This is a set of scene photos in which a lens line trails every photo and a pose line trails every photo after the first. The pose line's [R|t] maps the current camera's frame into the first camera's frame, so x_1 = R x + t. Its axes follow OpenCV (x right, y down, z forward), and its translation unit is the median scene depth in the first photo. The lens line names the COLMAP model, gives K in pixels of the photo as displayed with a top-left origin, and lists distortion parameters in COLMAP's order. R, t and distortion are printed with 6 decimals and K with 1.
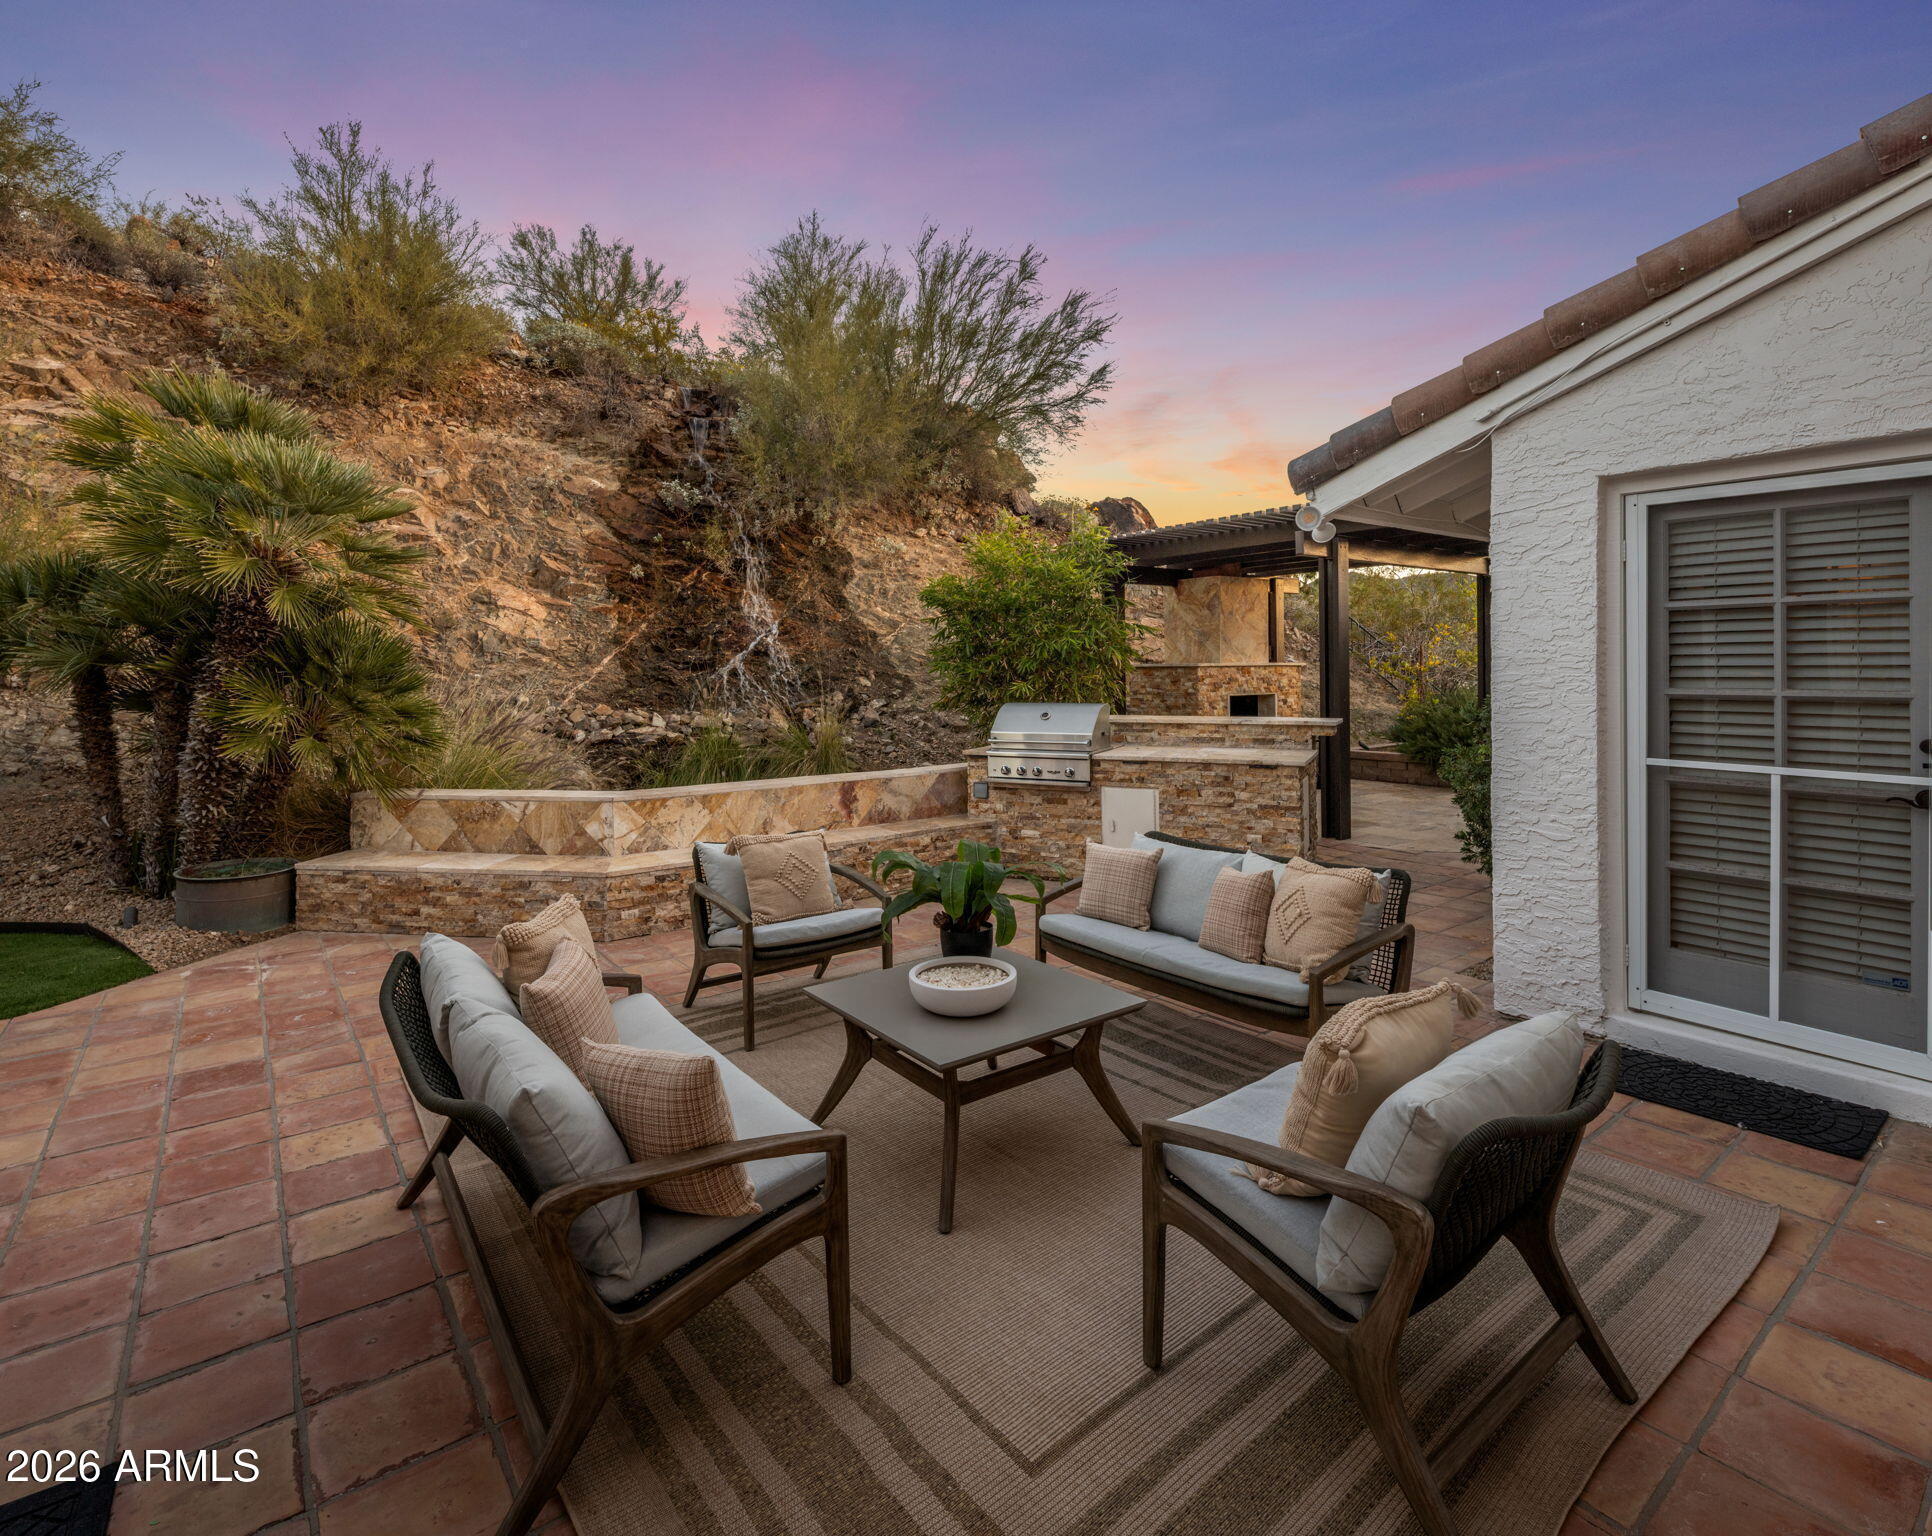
lens RADIAL K [[947.3, 0, 1019.1], [0, 947.3, 677.1], [0, 0, 1]] dist [-0.014244, 0.000083]
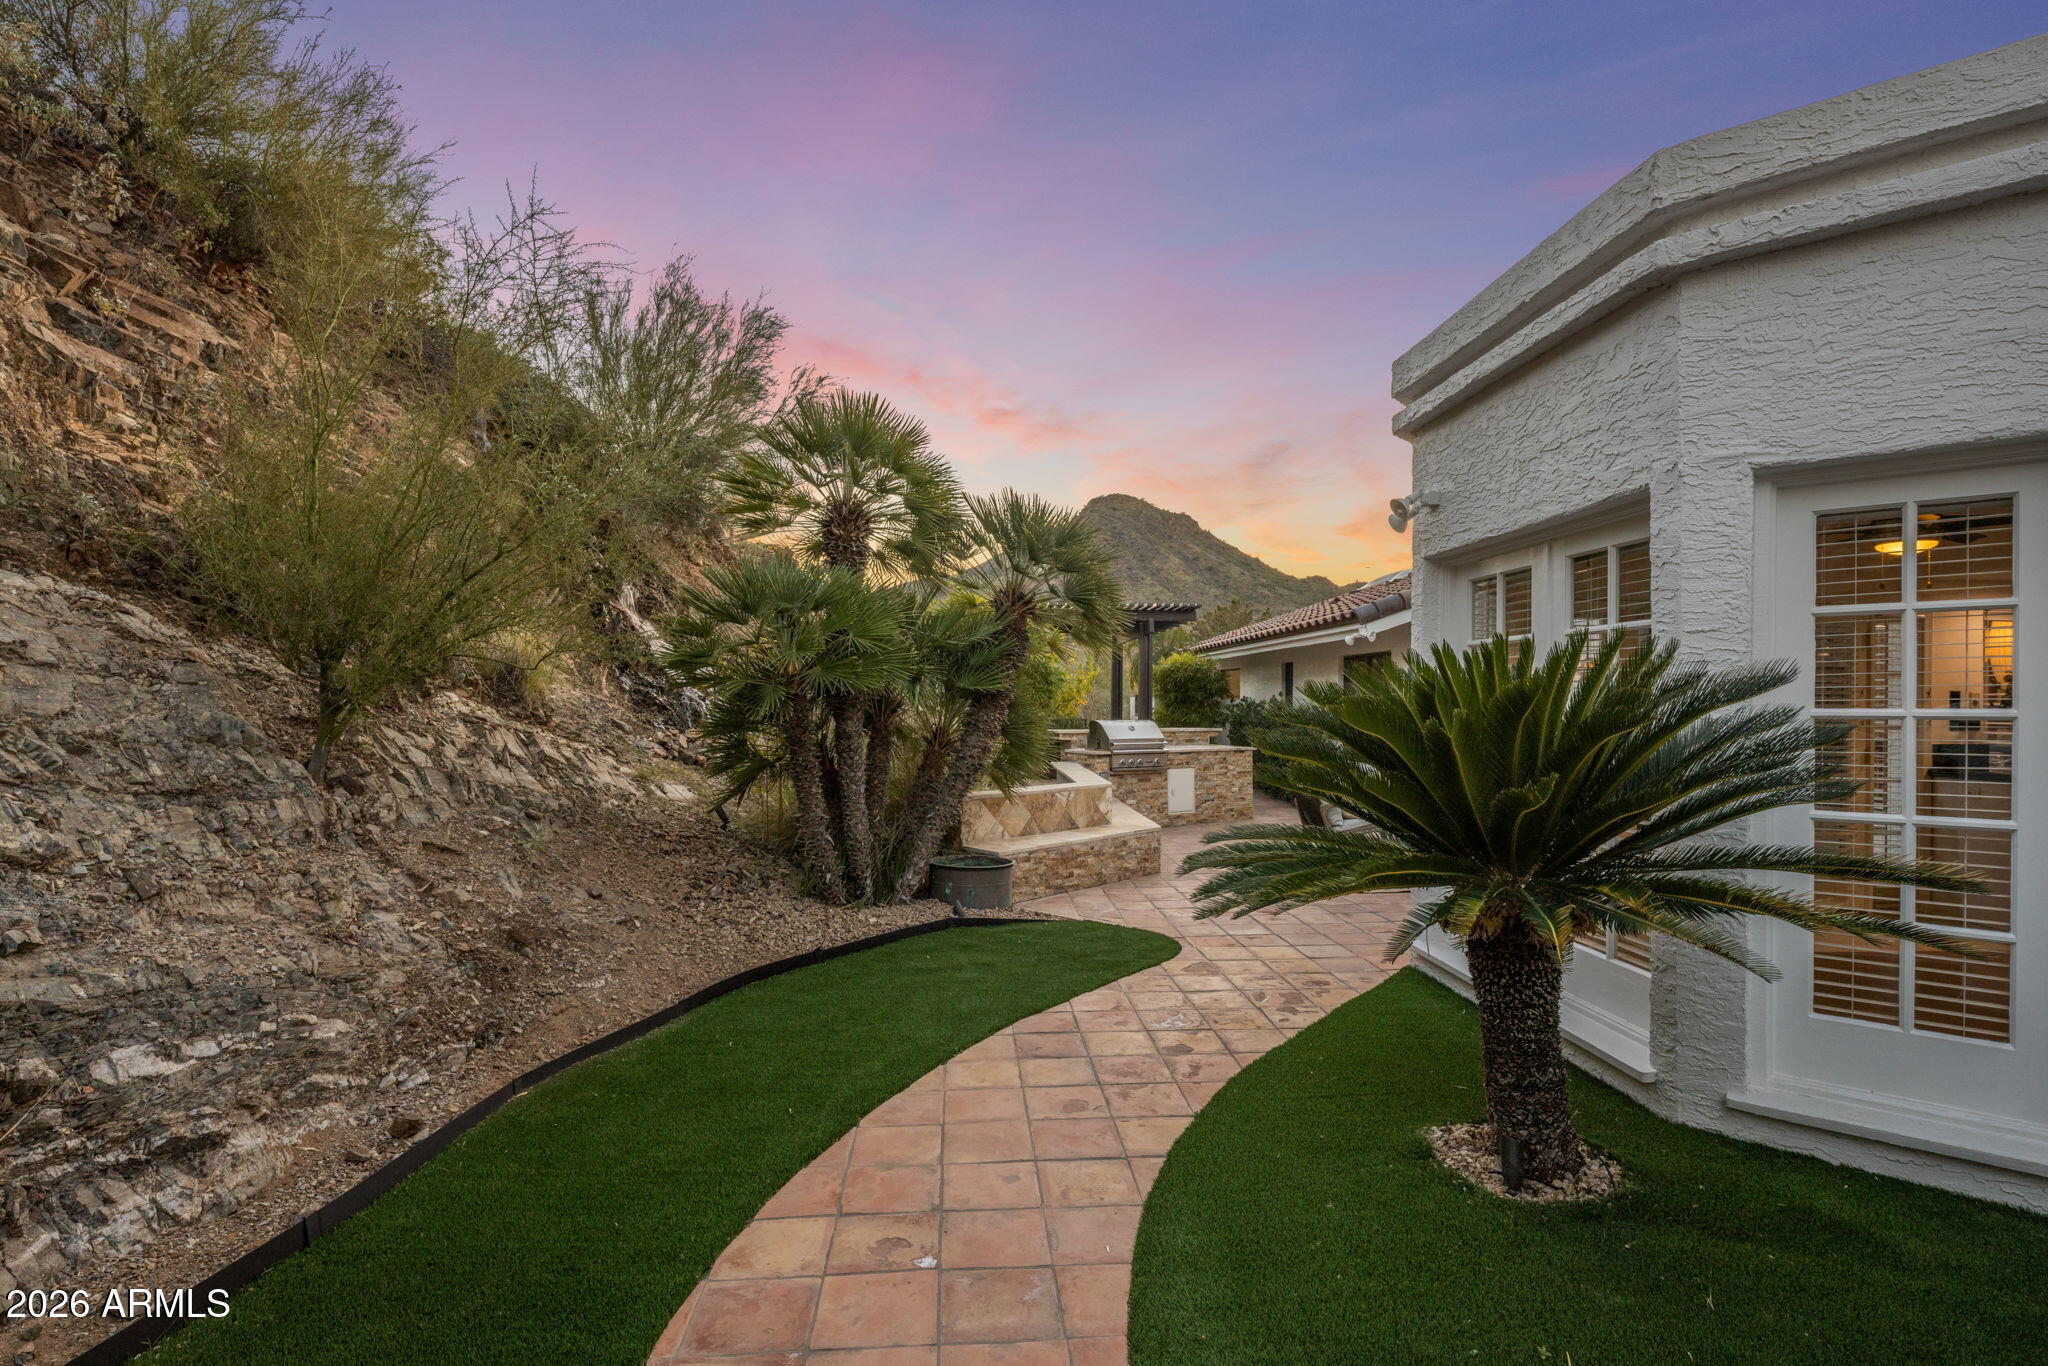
lens RADIAL K [[1002.5, 0, 1024.0], [0, 1002.5, 694.7], [0, 0, 1]] dist [0.001895, 0.000341]
pose [[0.569136, 0.014516, 0.822115, -1.601165], [-0.004102, 0.999882, -0.014815, 0.011199], [-0.822233, 0.005059, 0.569129, 0.200438]]
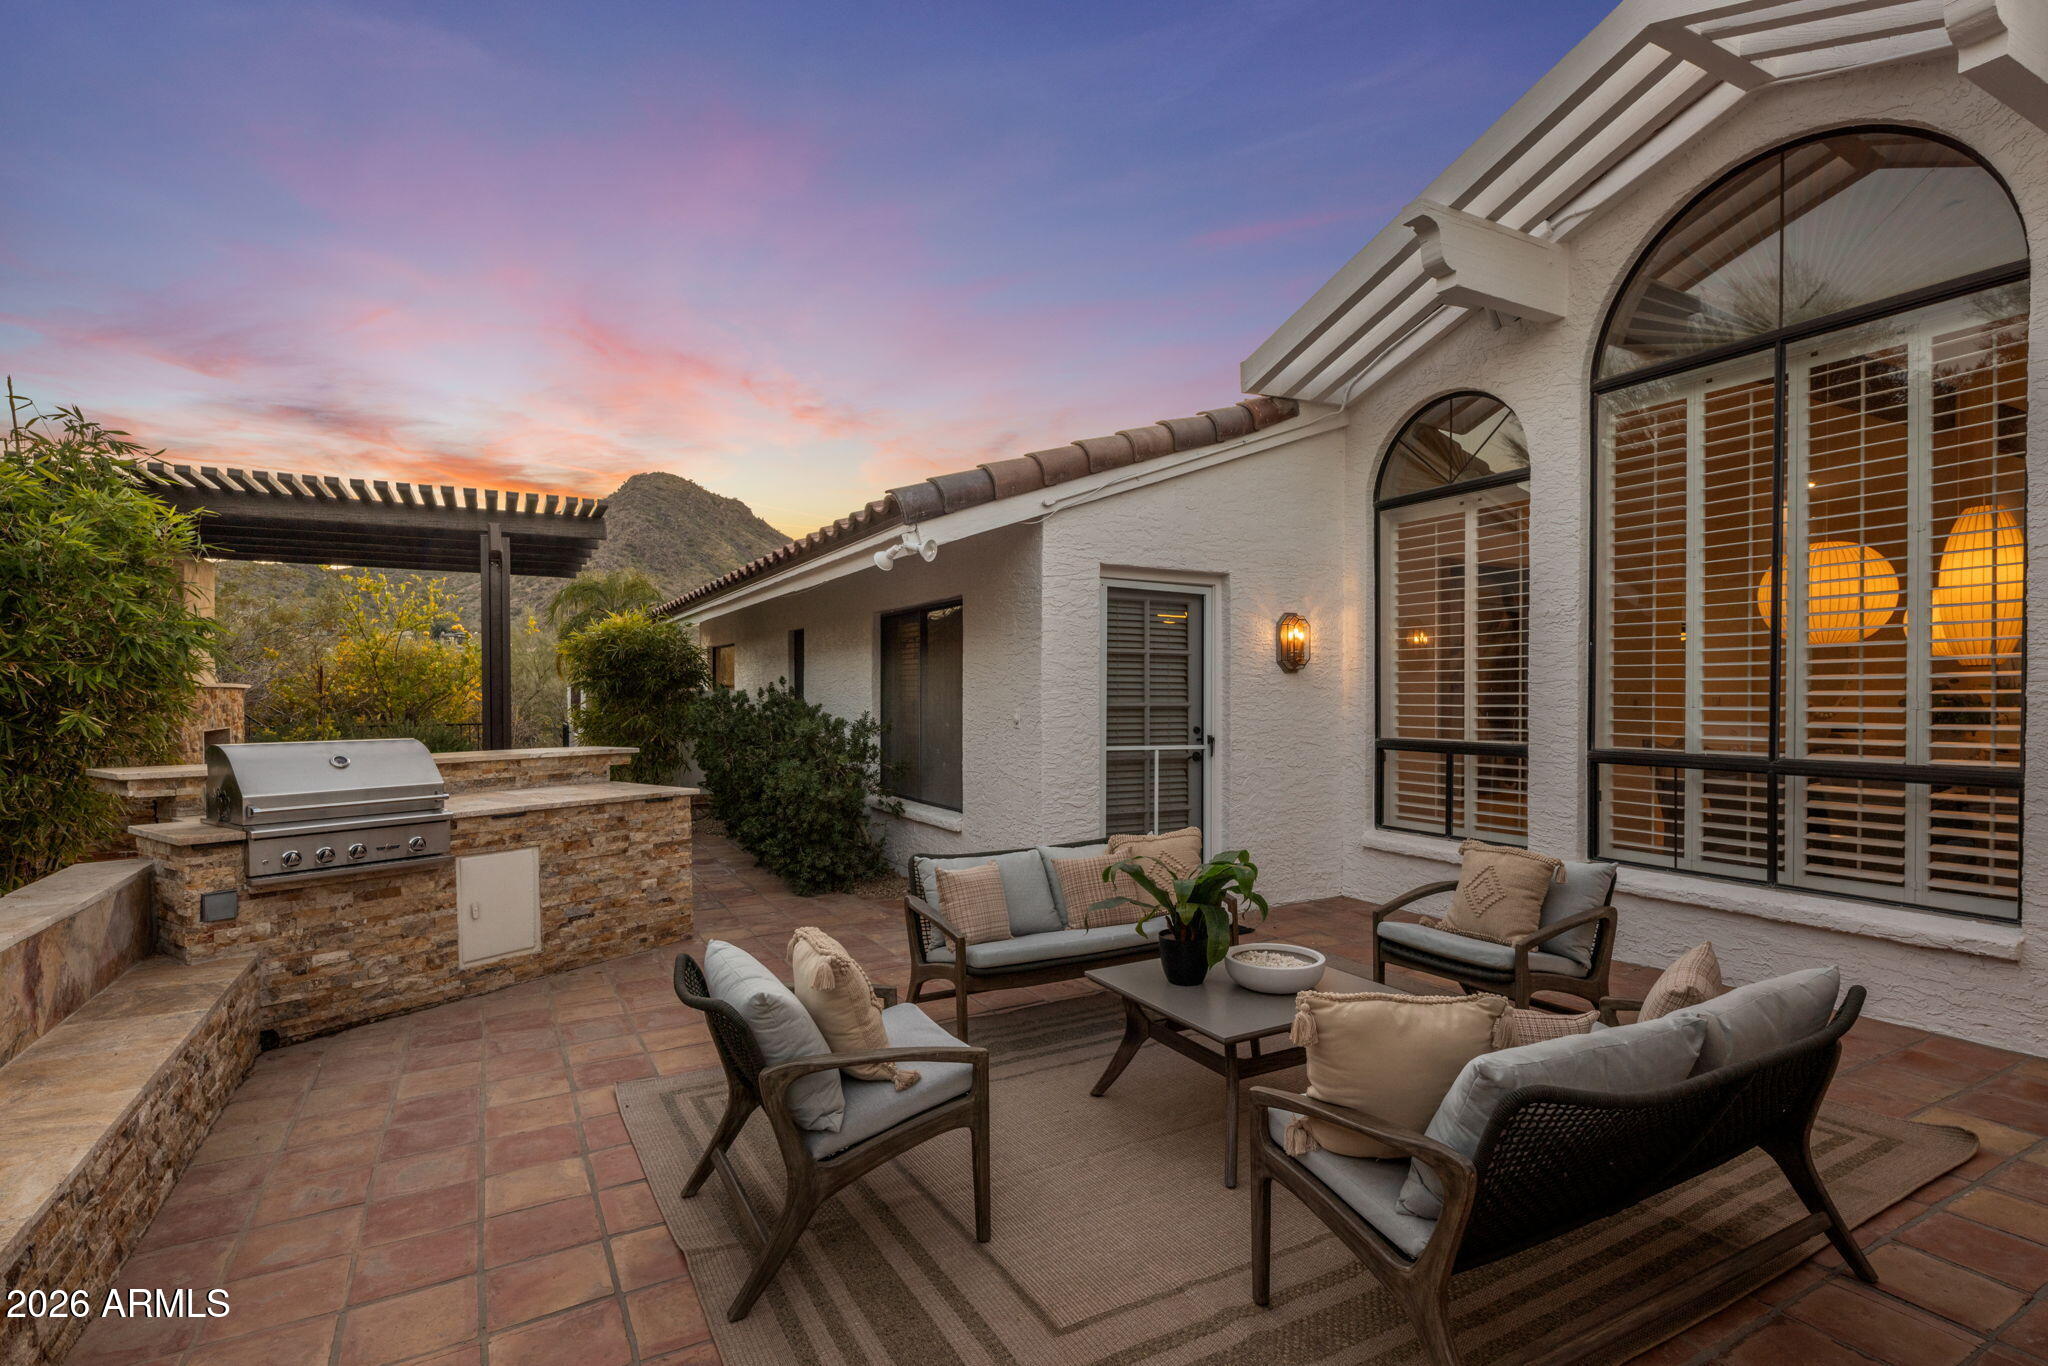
lens RADIAL K [[1002.5, 0, 1024.0], [0, 1002.5, 694.7], [0, 0, 1]] dist [0.001895, 0.000341]
pose [[0.170560, 0.005422, 0.985332, -0.588369], [0.008146, 0.999943, -0.006912, 0.005458], [-0.985314, 0.009205, 0.170506, 0.488473]]
